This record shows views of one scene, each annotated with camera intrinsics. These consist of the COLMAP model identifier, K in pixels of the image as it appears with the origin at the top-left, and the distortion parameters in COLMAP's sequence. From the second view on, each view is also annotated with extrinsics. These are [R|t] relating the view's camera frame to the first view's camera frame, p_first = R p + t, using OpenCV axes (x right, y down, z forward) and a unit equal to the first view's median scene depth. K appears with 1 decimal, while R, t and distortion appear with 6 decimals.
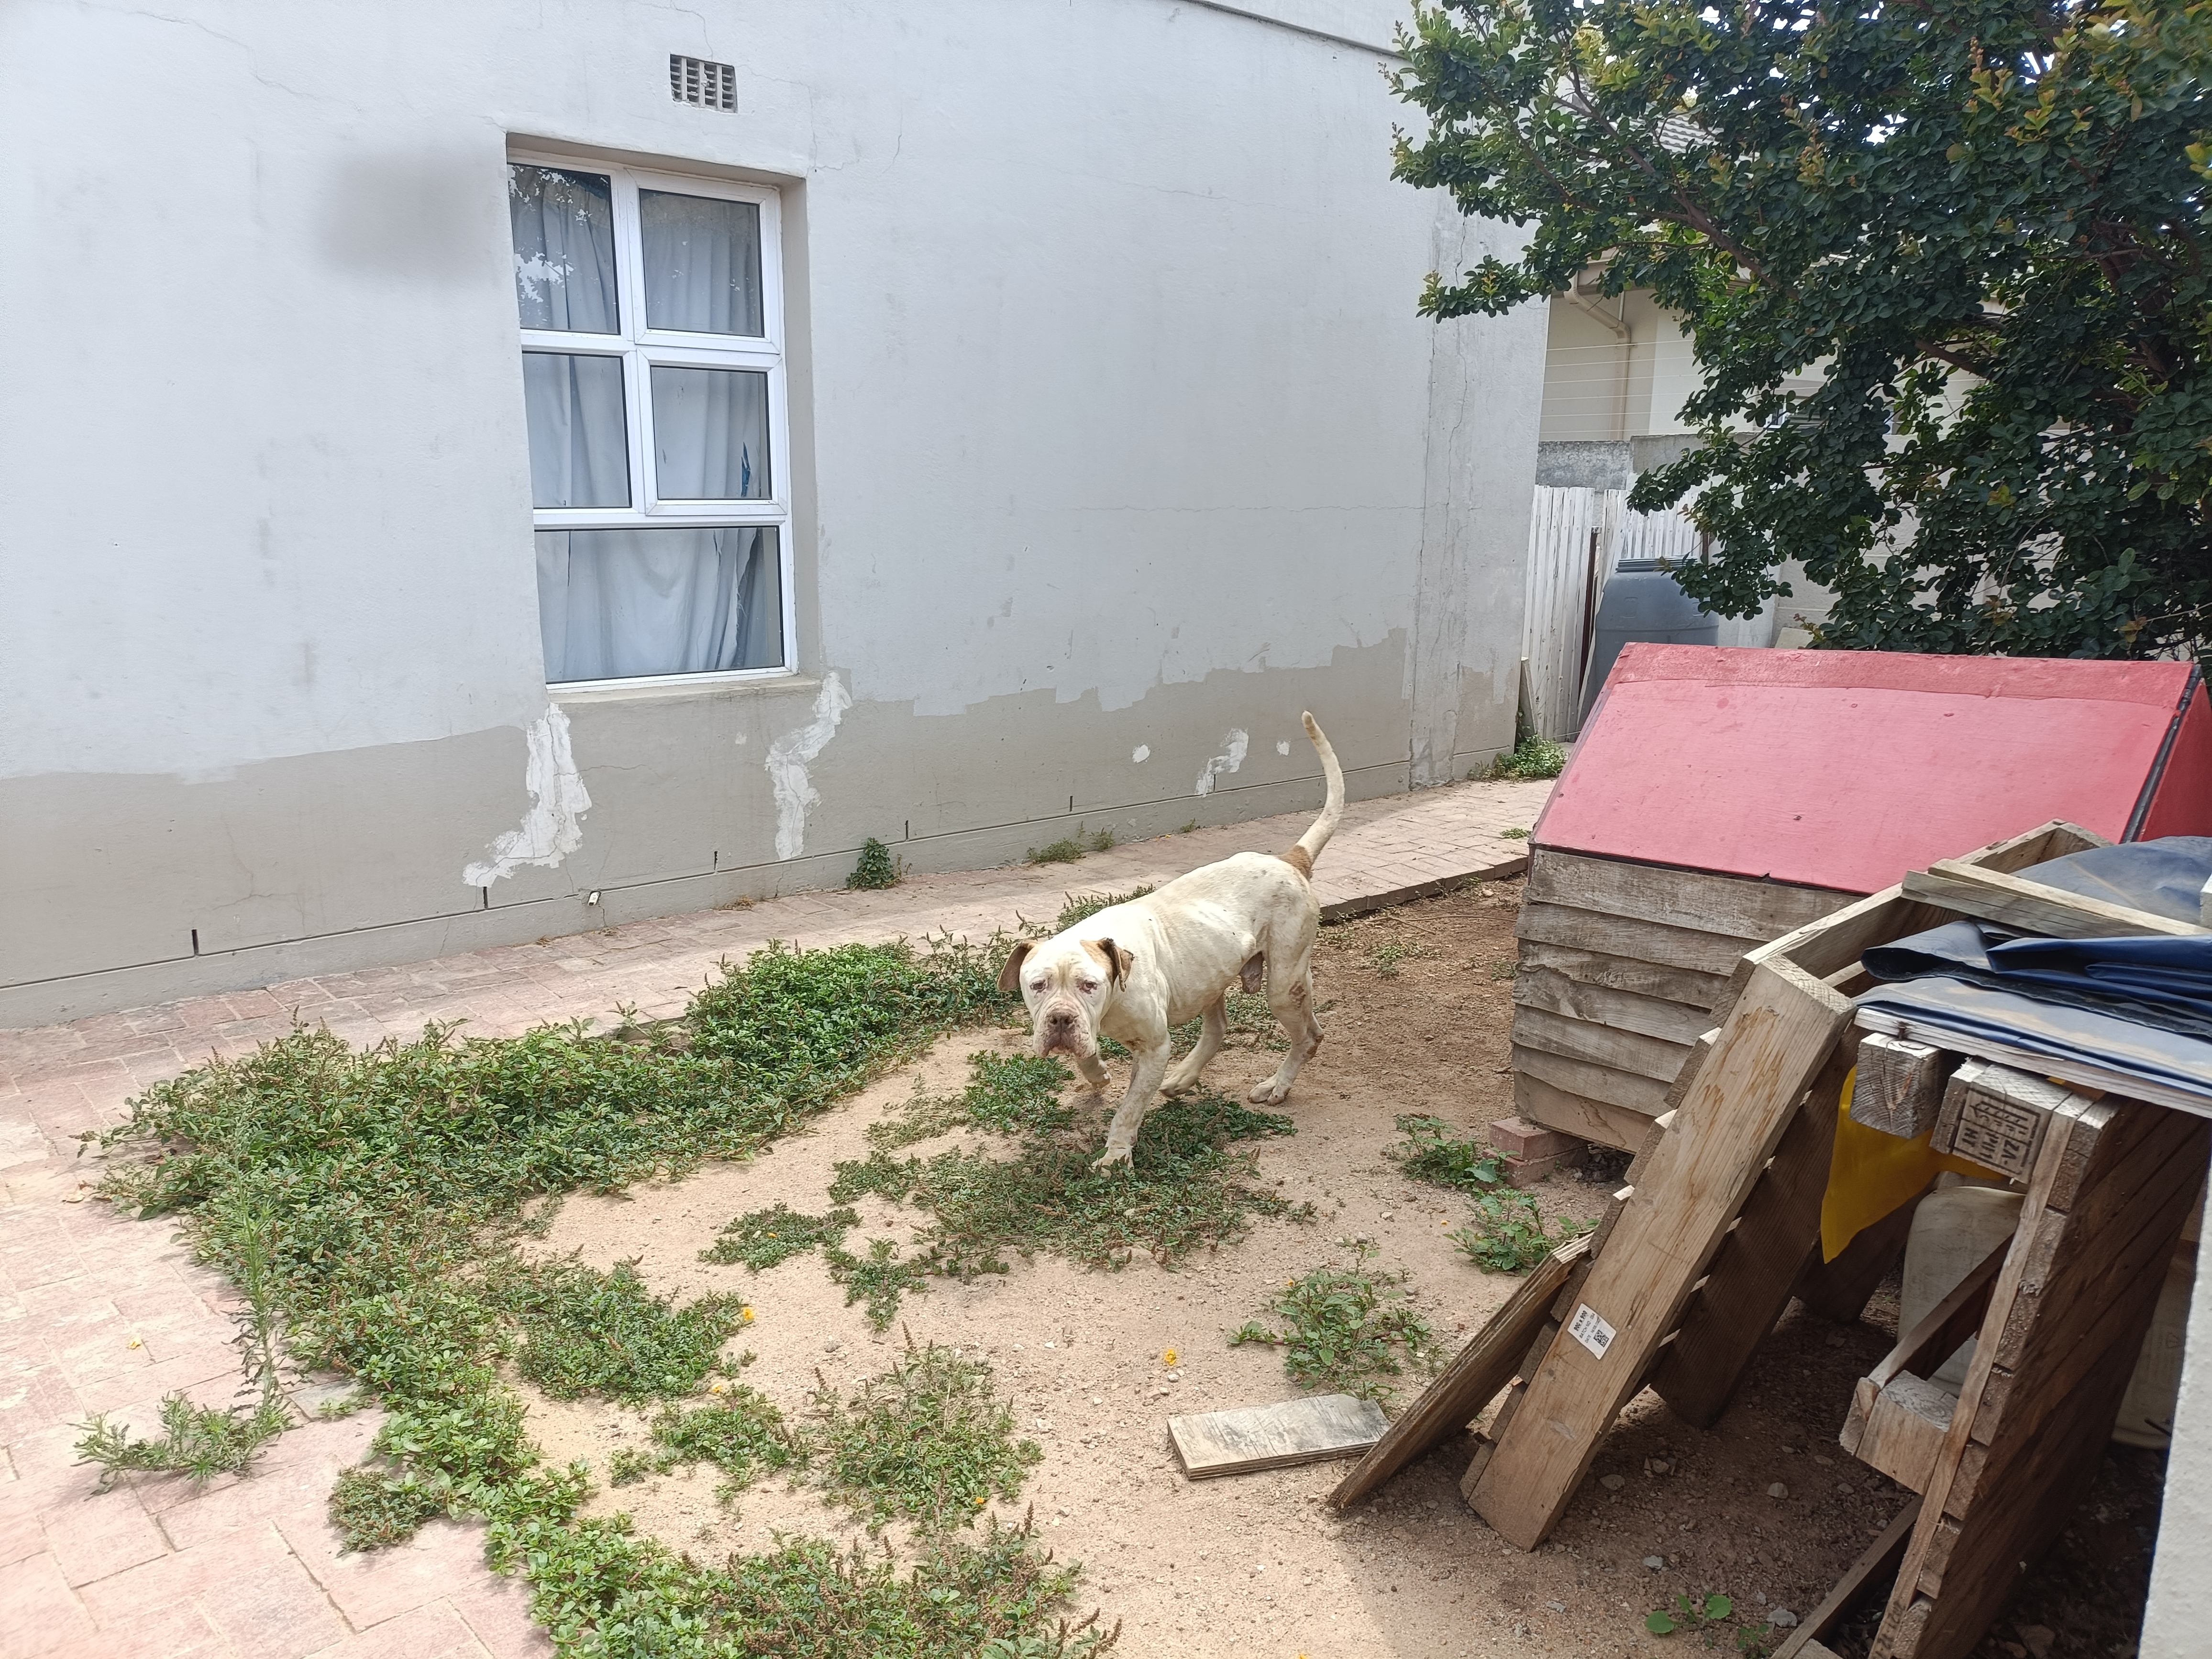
lens RADIAL K [[1593.0, 0, 1102.8], [0, 1593.0, 845.8], [0, 0, 1]] dist [0.034845, -0.024922]
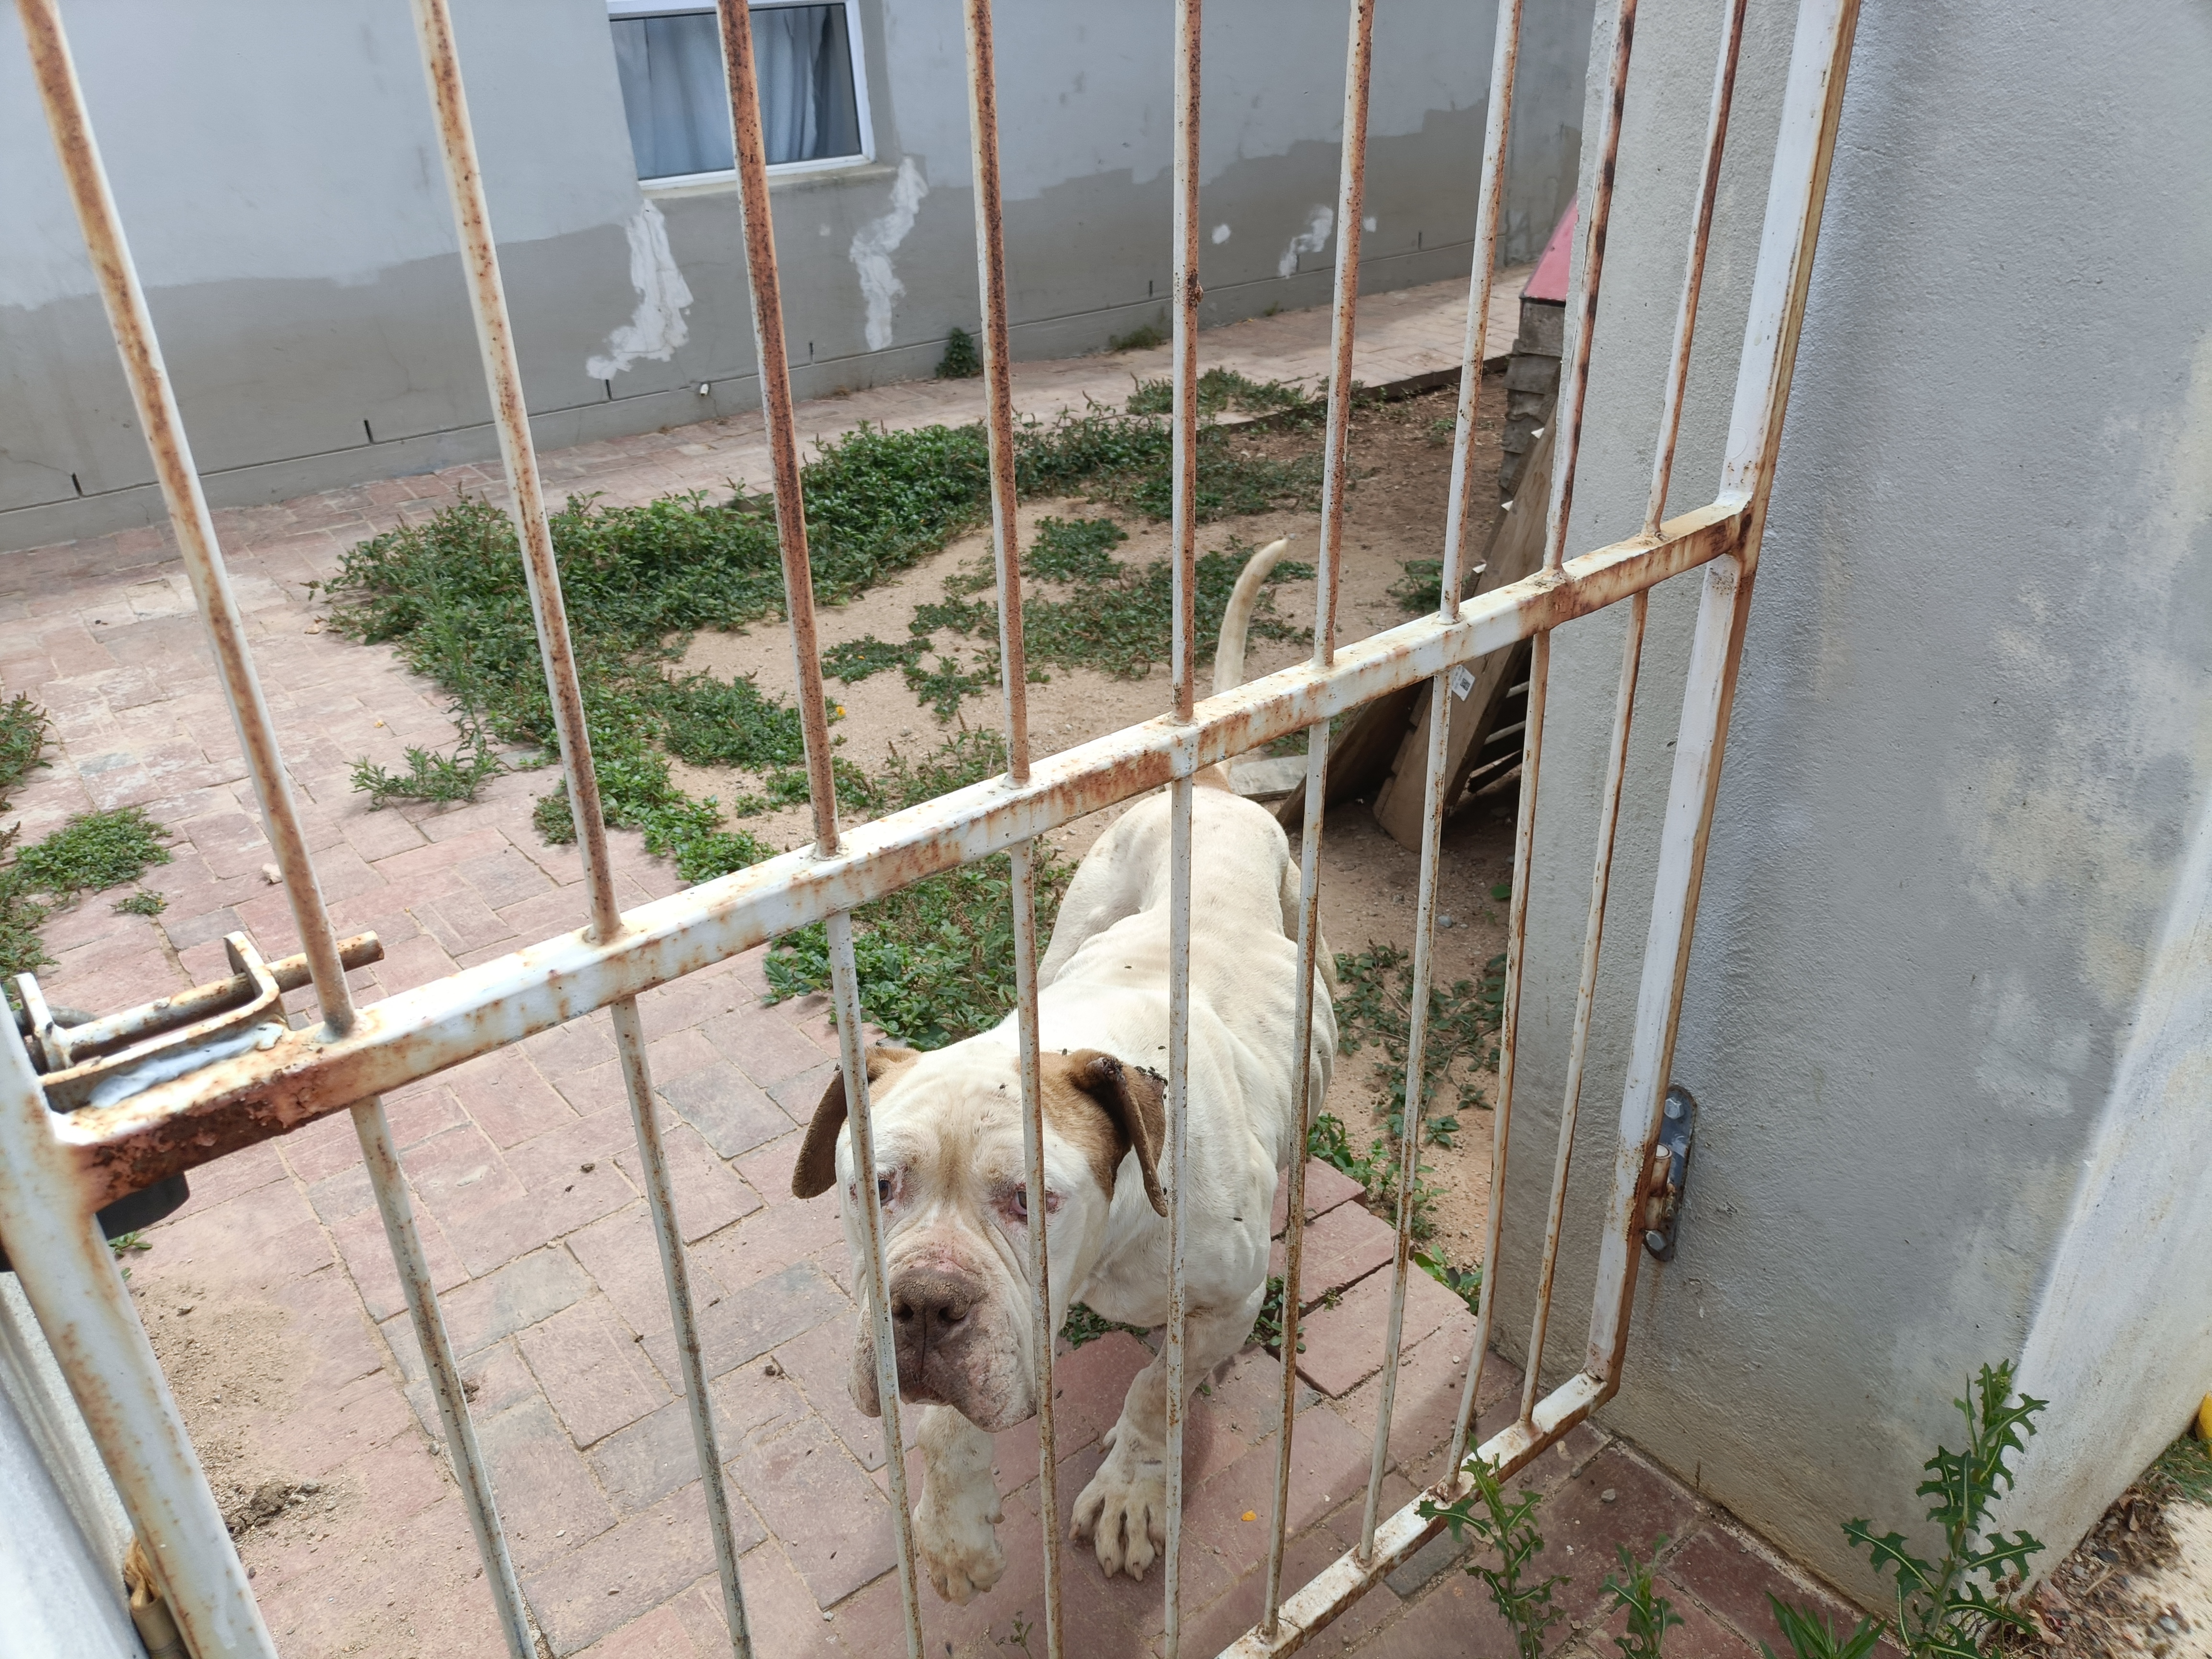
lens RADIAL K [[1593.0, 0, 1101.7], [0, 1593.0, 838.5], [0, 0, 1]] dist [0.034845, -0.024922]
pose [[0.995529, -0.001572, -0.094443, 0.079697], [0.028772, 0.957394, 0.287348, 0.027640], [0.089968, -0.288781, 0.953159, -0.160384]]
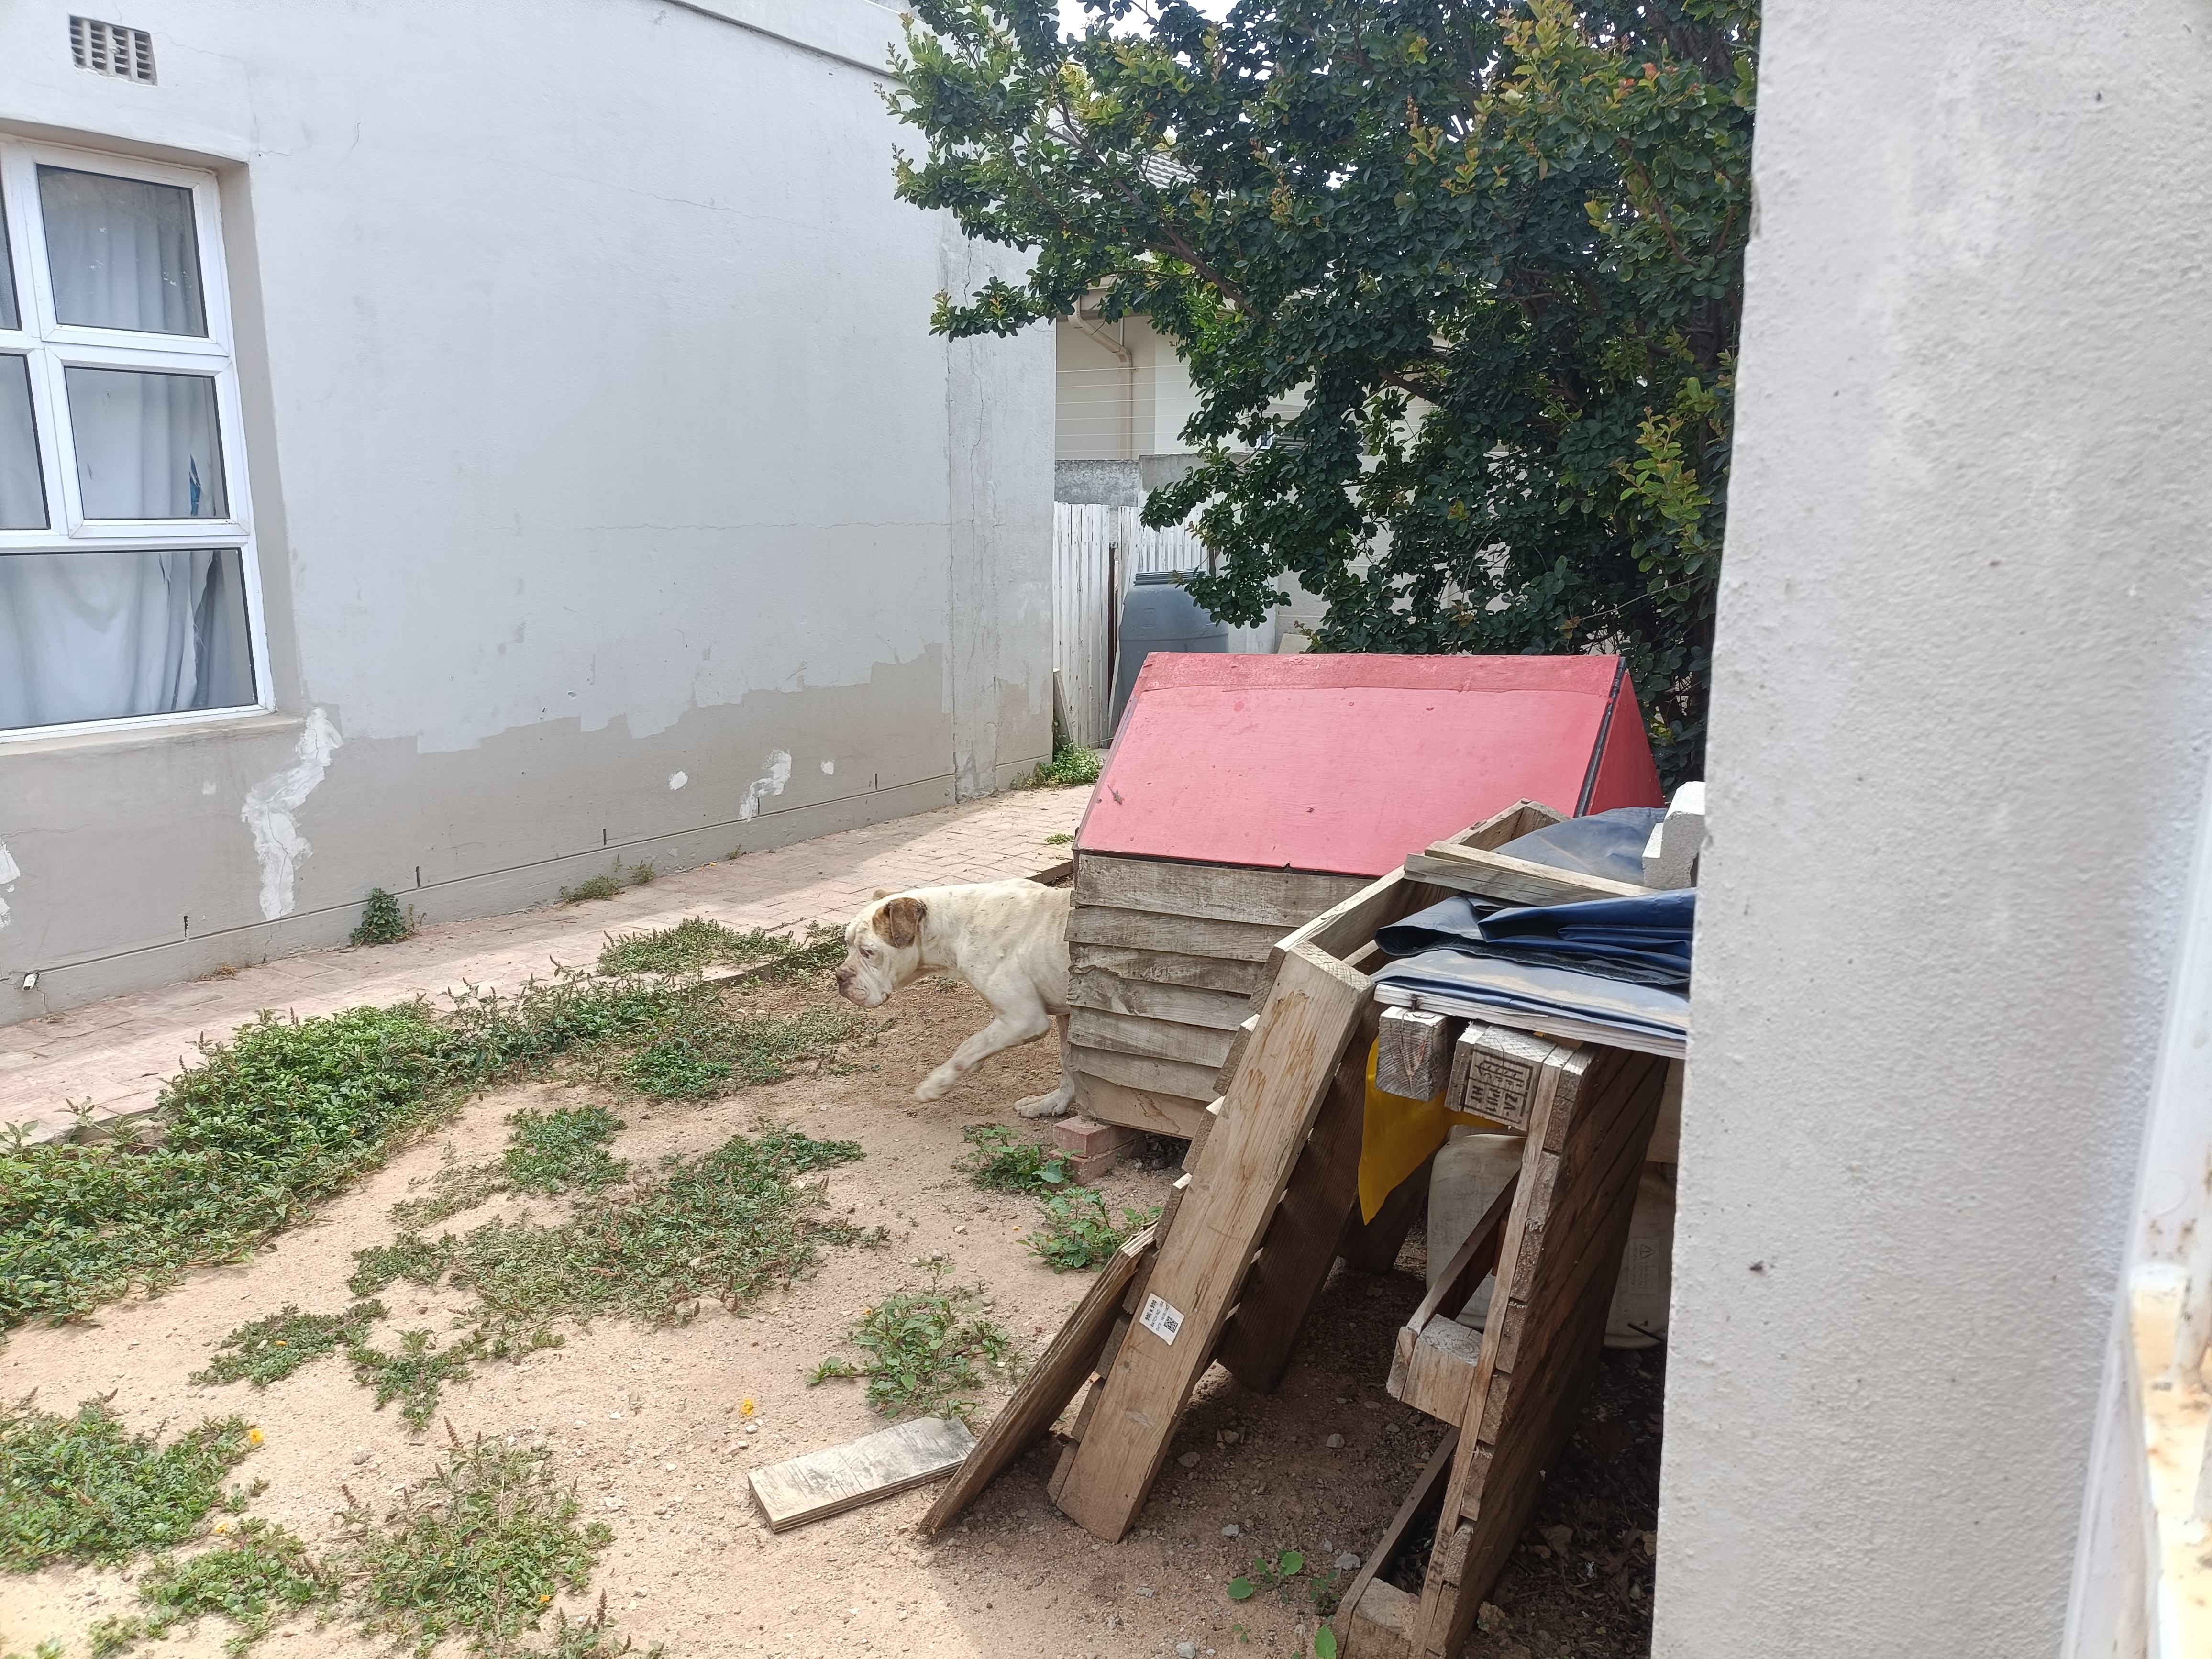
lens RADIAL K [[1593.0, 0, 1098.7], [0, 1593.0, 845.8], [0, 0, 1]] dist [0.034845, -0.024922]
pose [[0.959661, -0.063209, 0.273961, 0.002041], [0.066051, 0.997816, -0.001150, -0.001391], [-0.273289, 0.019199, 0.961740, 0.008601]]
